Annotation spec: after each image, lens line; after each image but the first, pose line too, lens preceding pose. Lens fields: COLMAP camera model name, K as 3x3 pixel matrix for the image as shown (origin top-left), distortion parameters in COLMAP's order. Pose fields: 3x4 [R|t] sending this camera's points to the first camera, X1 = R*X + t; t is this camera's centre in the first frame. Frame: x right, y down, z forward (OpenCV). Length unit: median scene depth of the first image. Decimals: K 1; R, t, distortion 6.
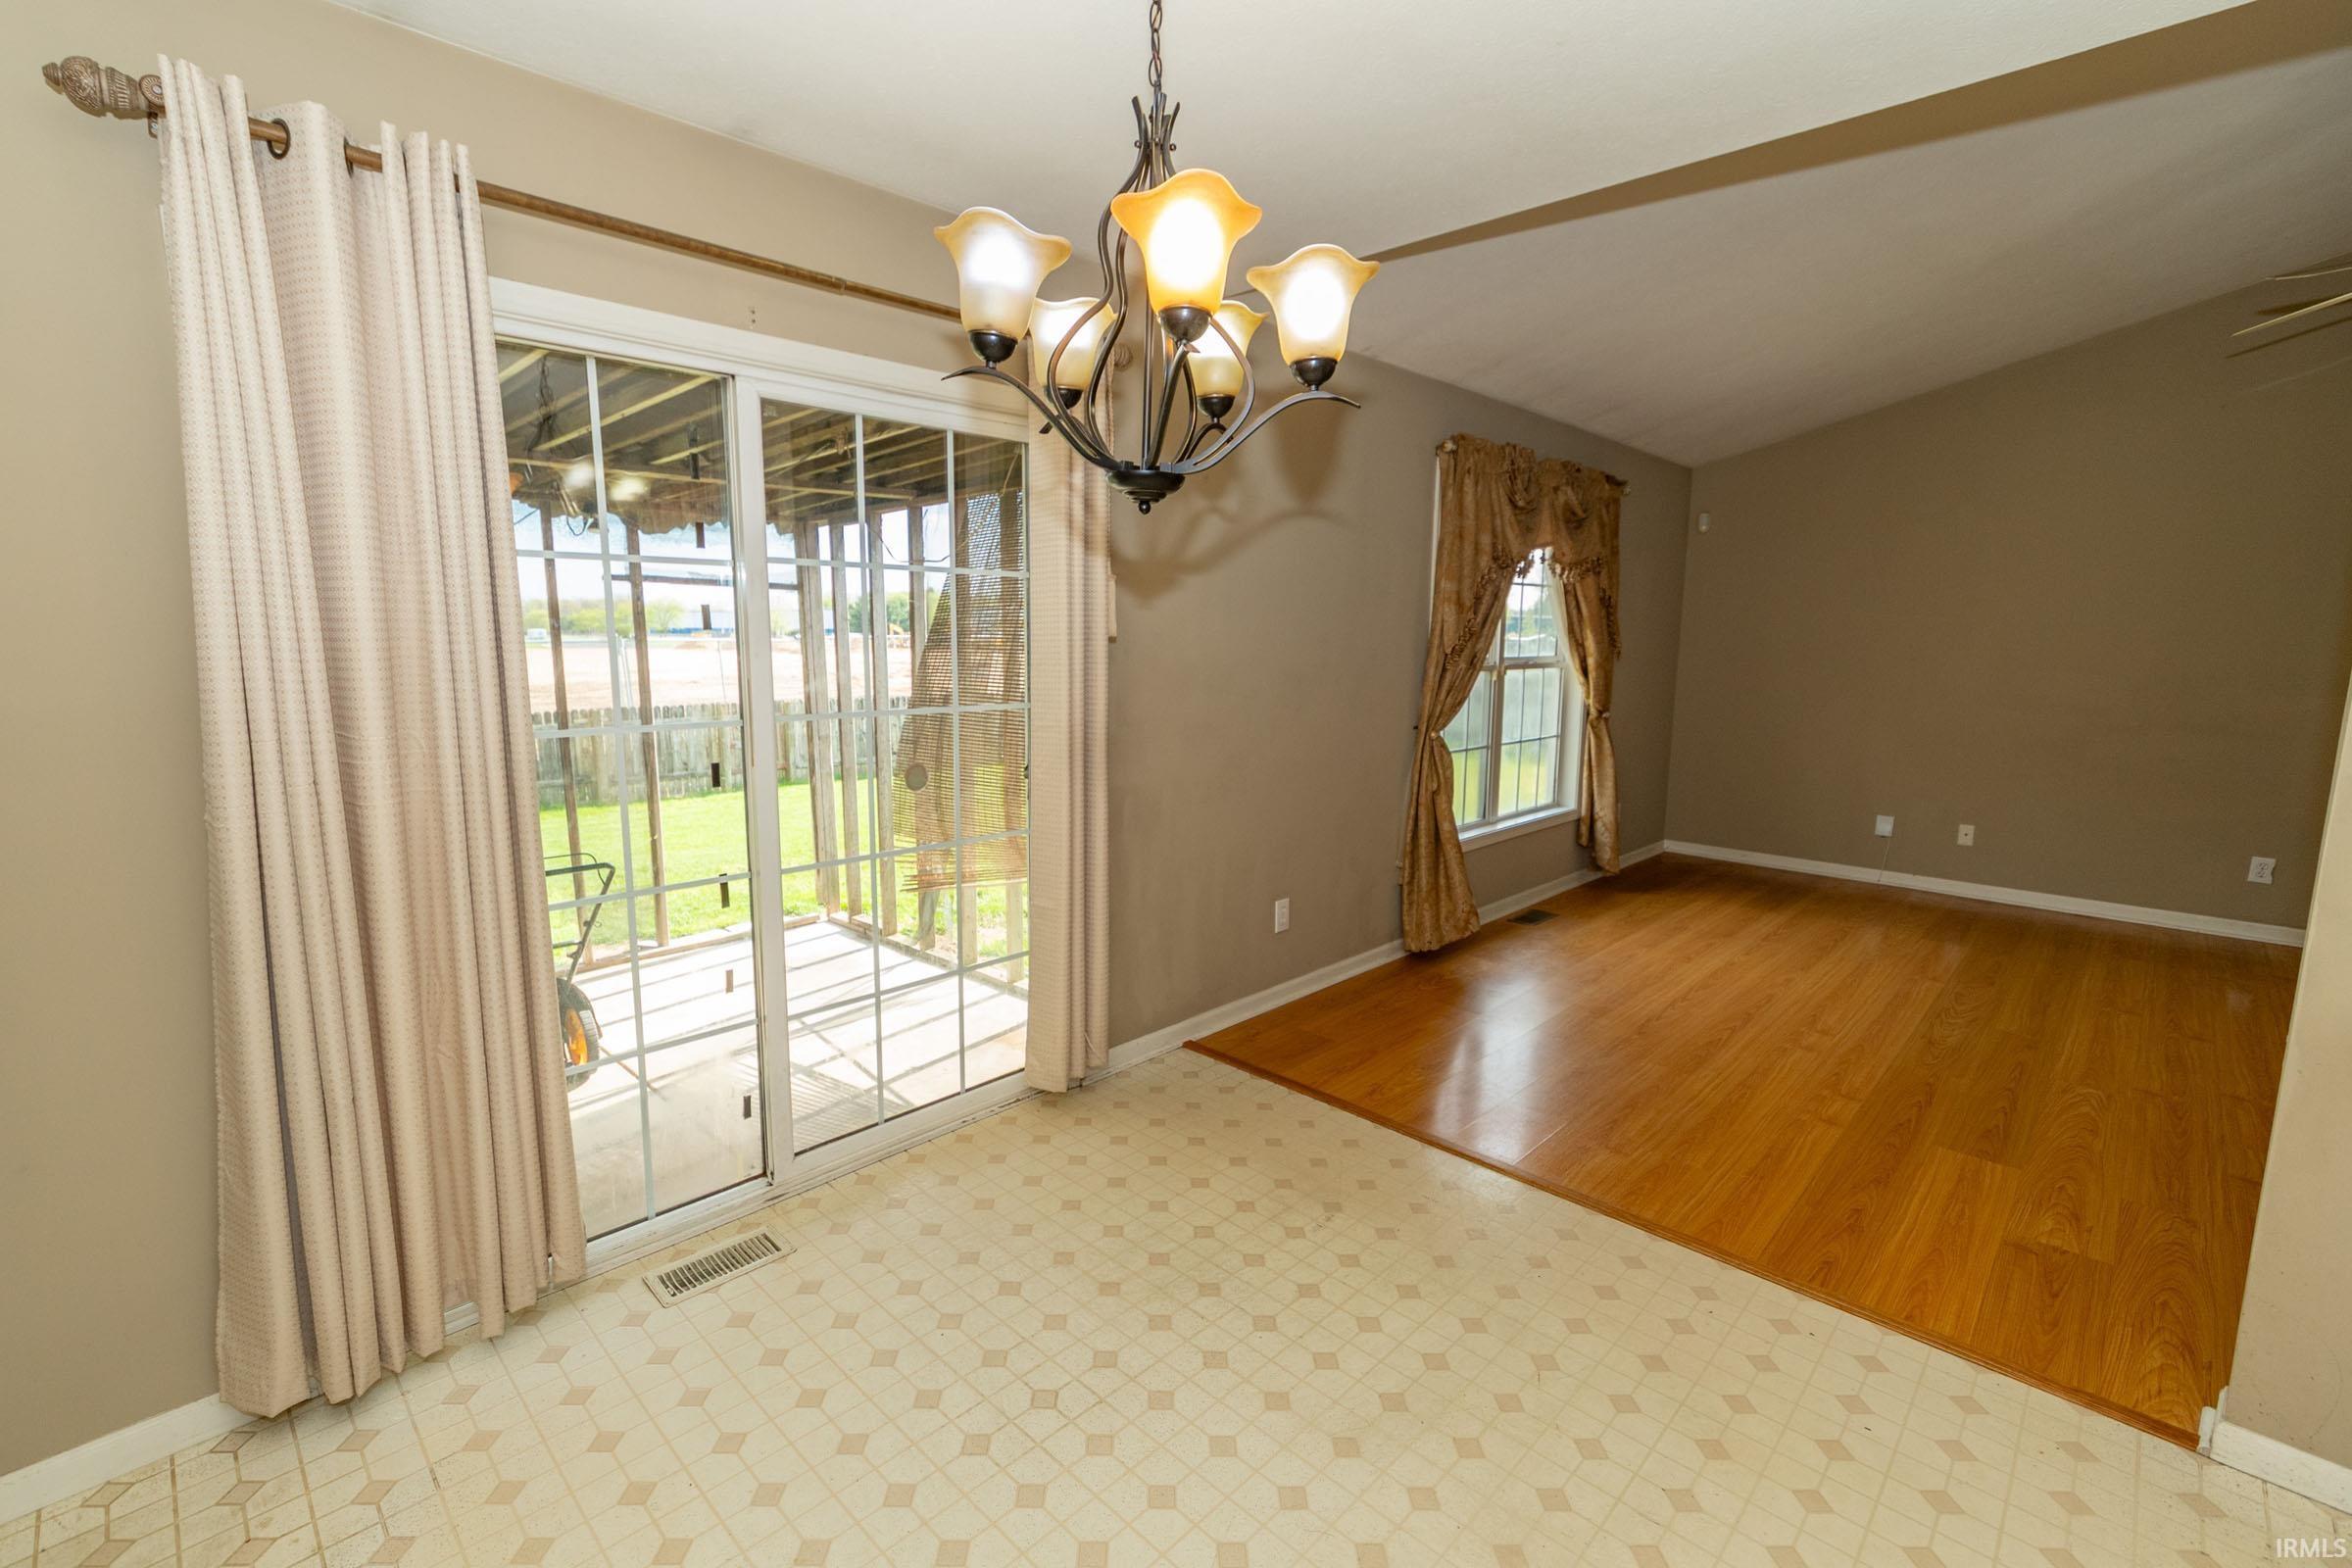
lens RADIAL K [[1037.8, 0, 1158.4], [0, 1037.8, 778.4], [0, 0, 1]] dist [-0.001581, -0.000615]
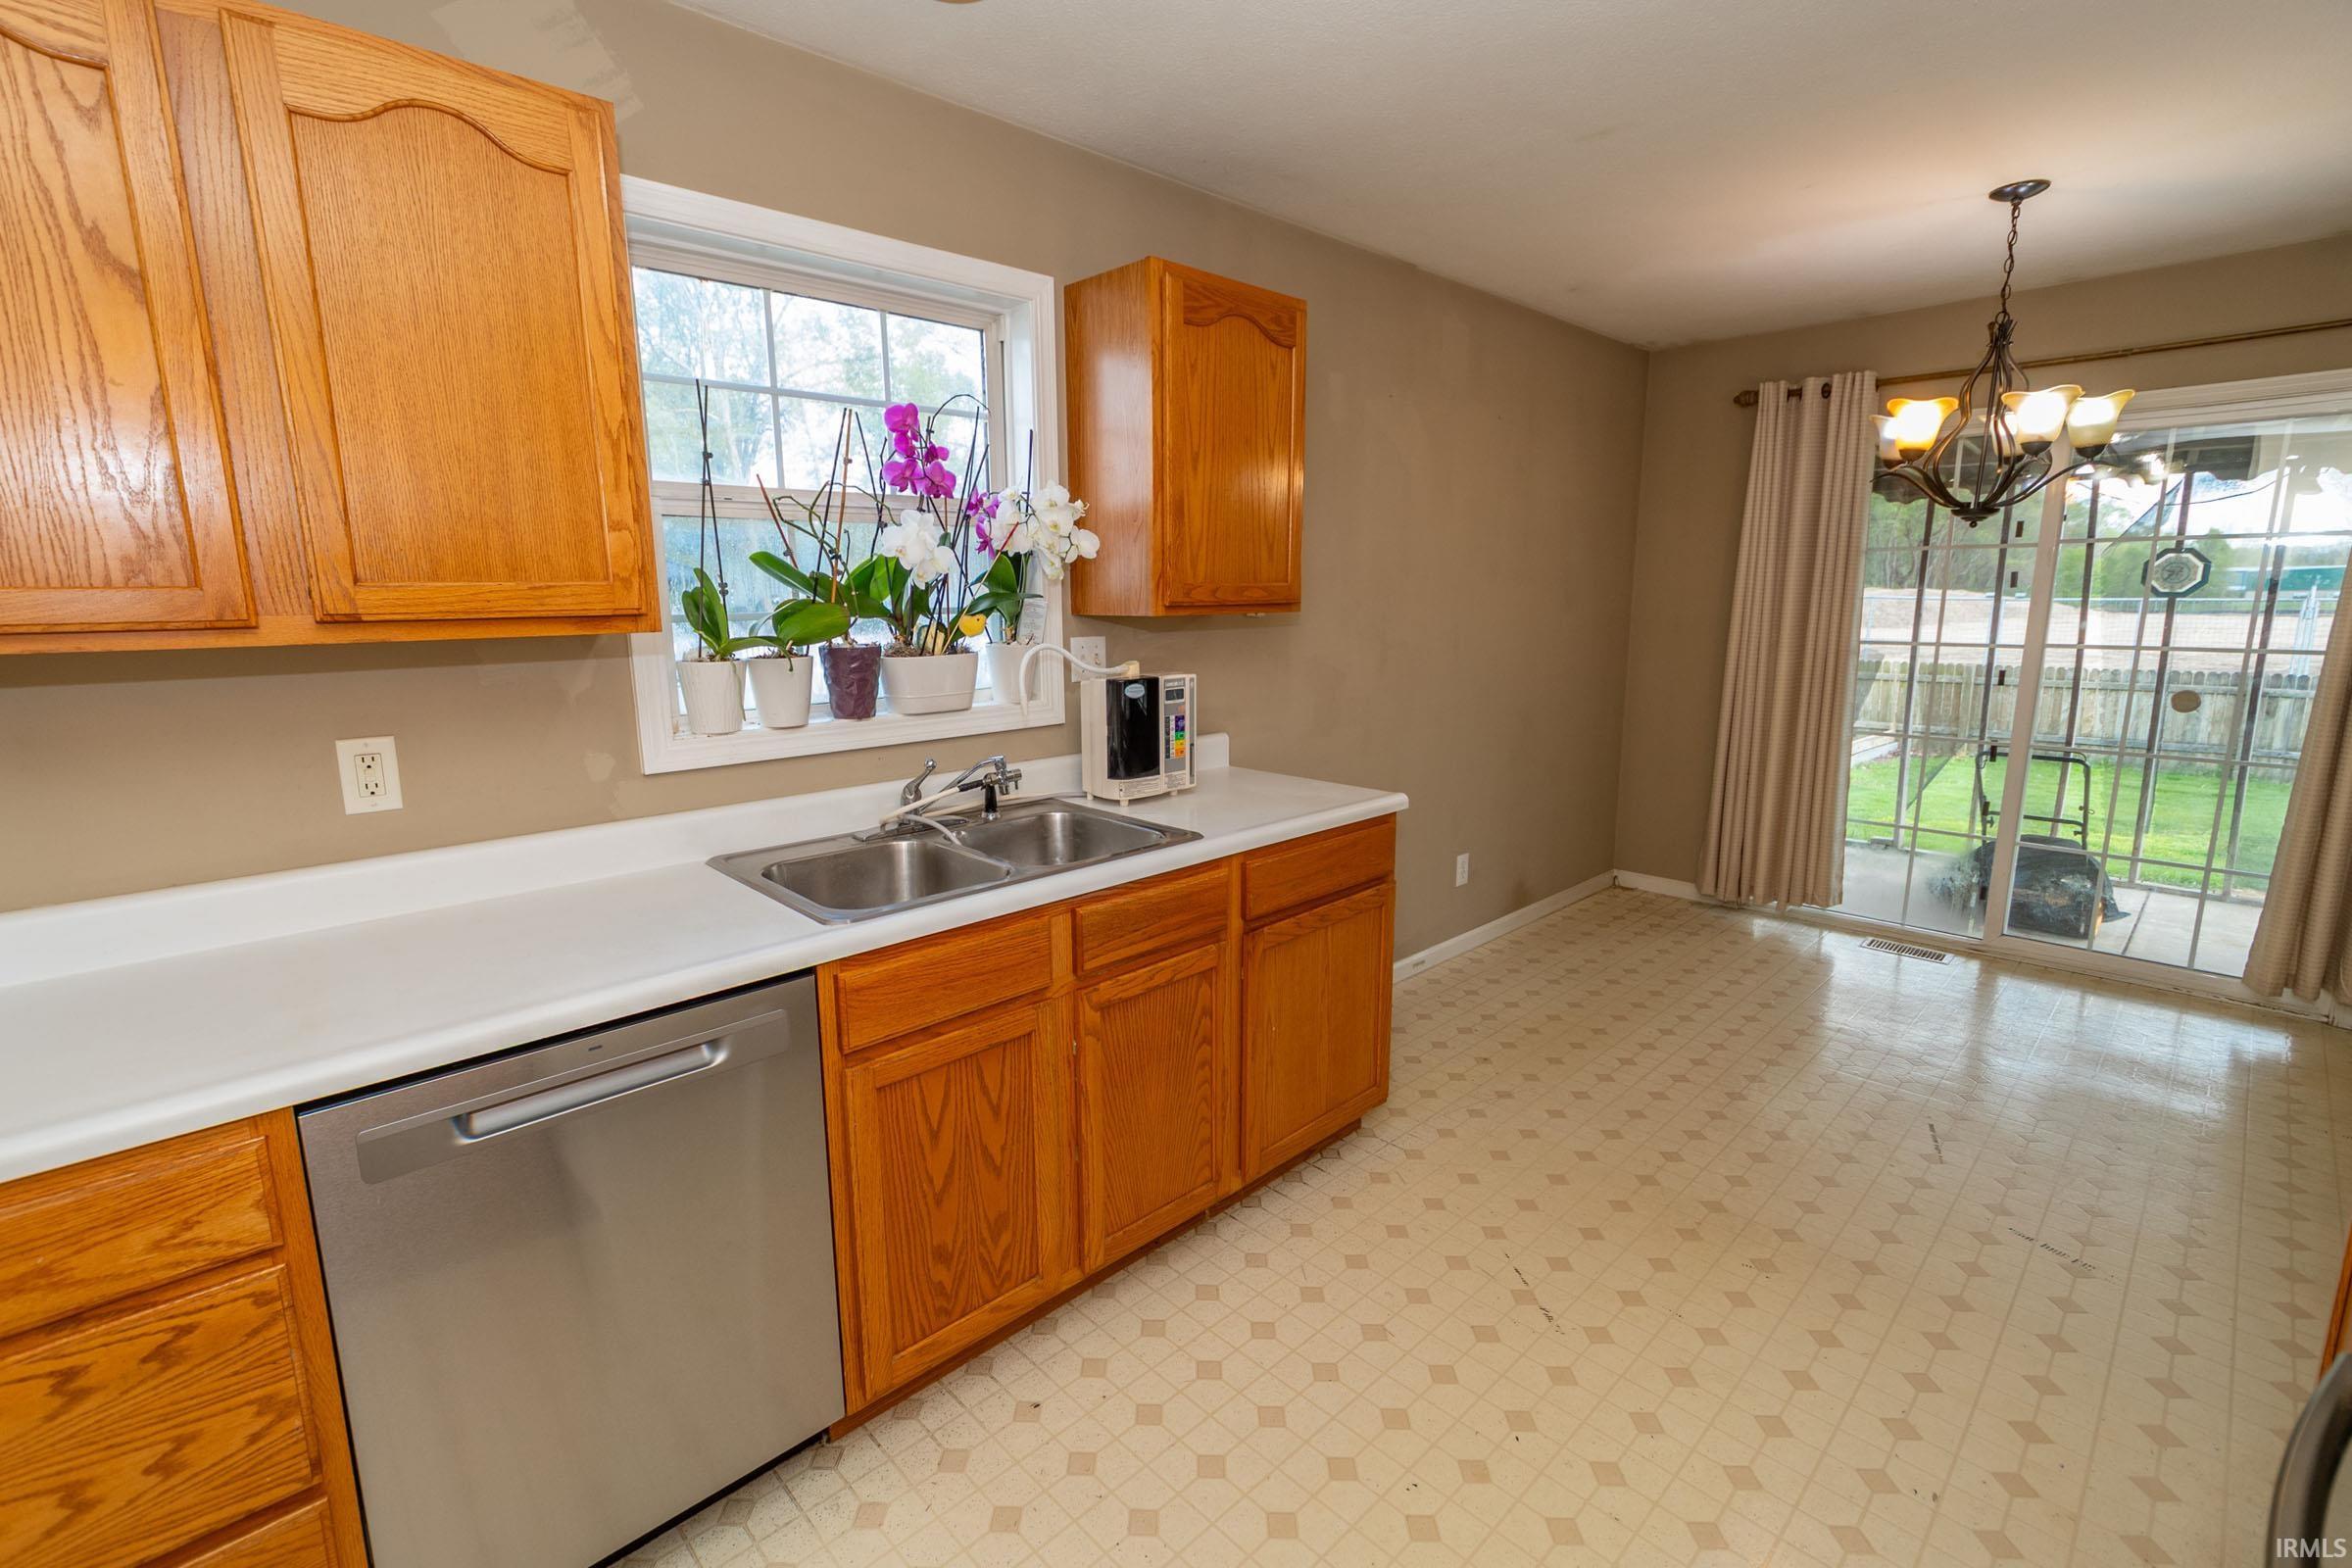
lens RADIAL K [[1037.8, 0, 1158.4], [0, 1037.8, 778.4], [0, 0, 1]] dist [-0.001581, -0.000615]
pose [[-0.032558, 0.170653, -0.984793, 1.189808], [-0.136119, 0.975378, 0.173522, 0.043649], [0.990157, 0.139698, -0.008527, -0.247740]]
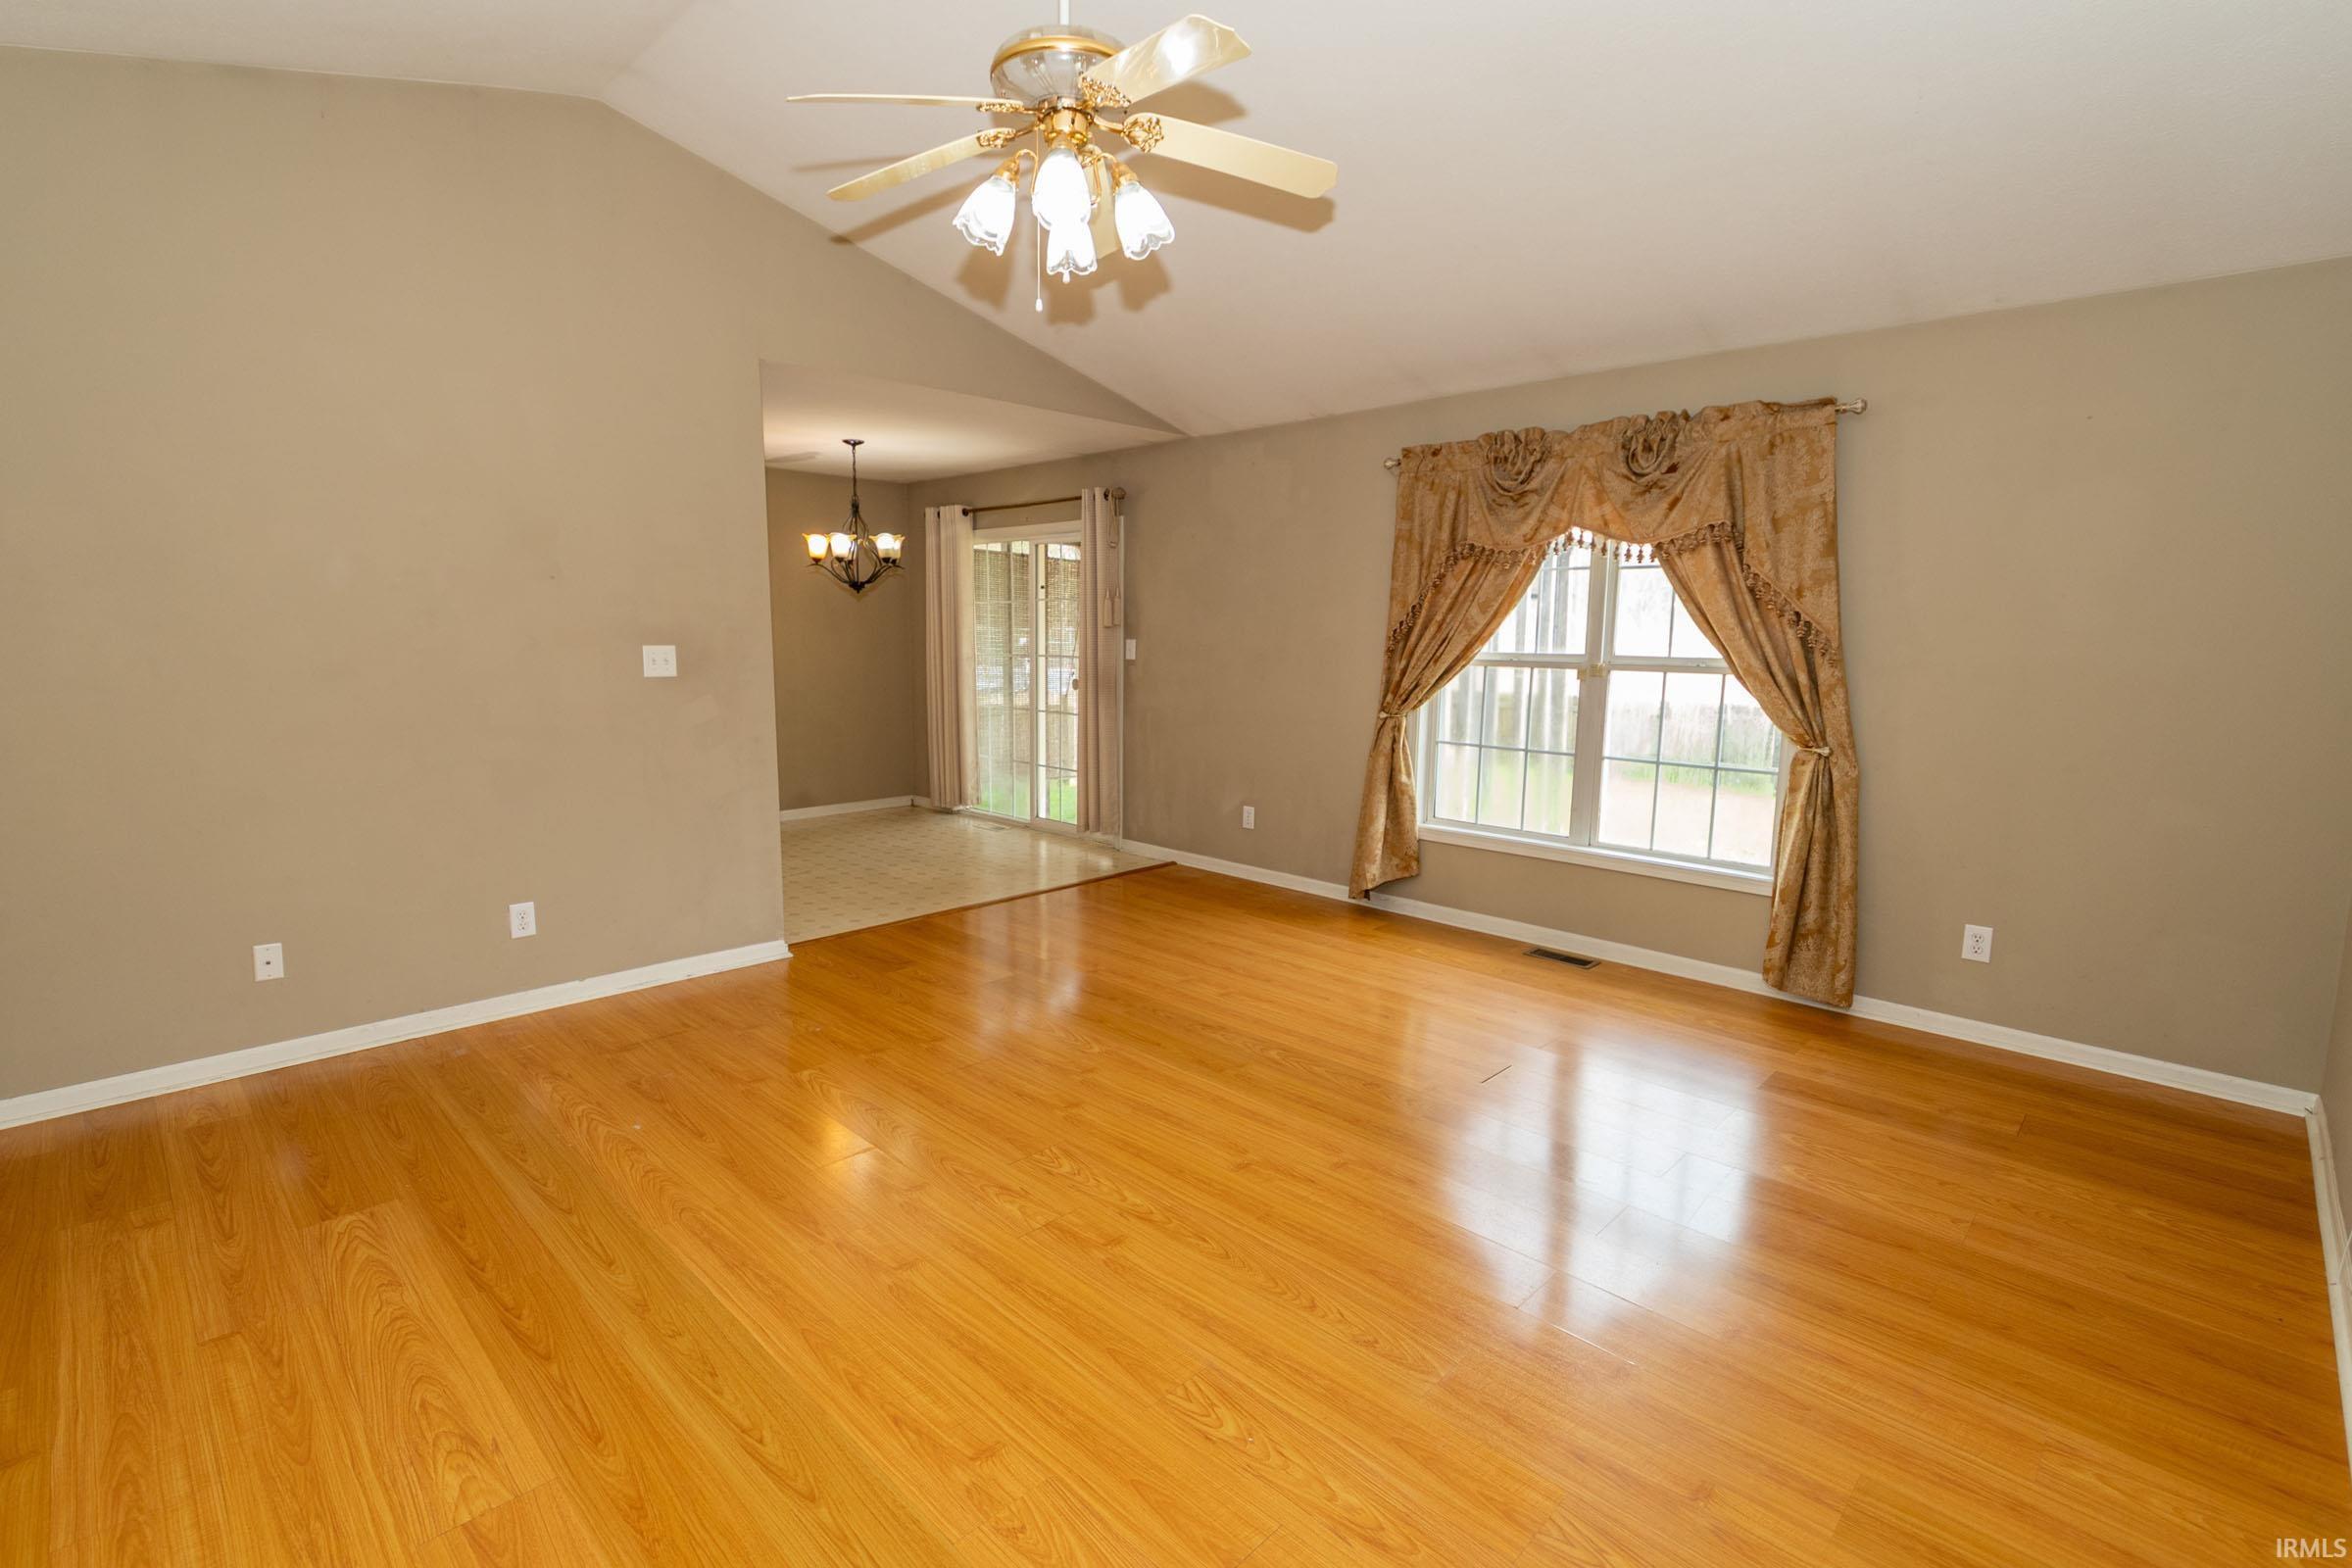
lens RADIAL K [[1062.2, 0, 1175.7], [0, 1062.2, 774.2], [0, 0, 1]] dist [0.000713, 0.000011]
pose [[0.015218, 0.129041, -0.991523, 2.506438], [-0.154568, 0.980021, 0.125171, -0.159027], [0.987865, 0.151353, 0.034860, 1.290939]]
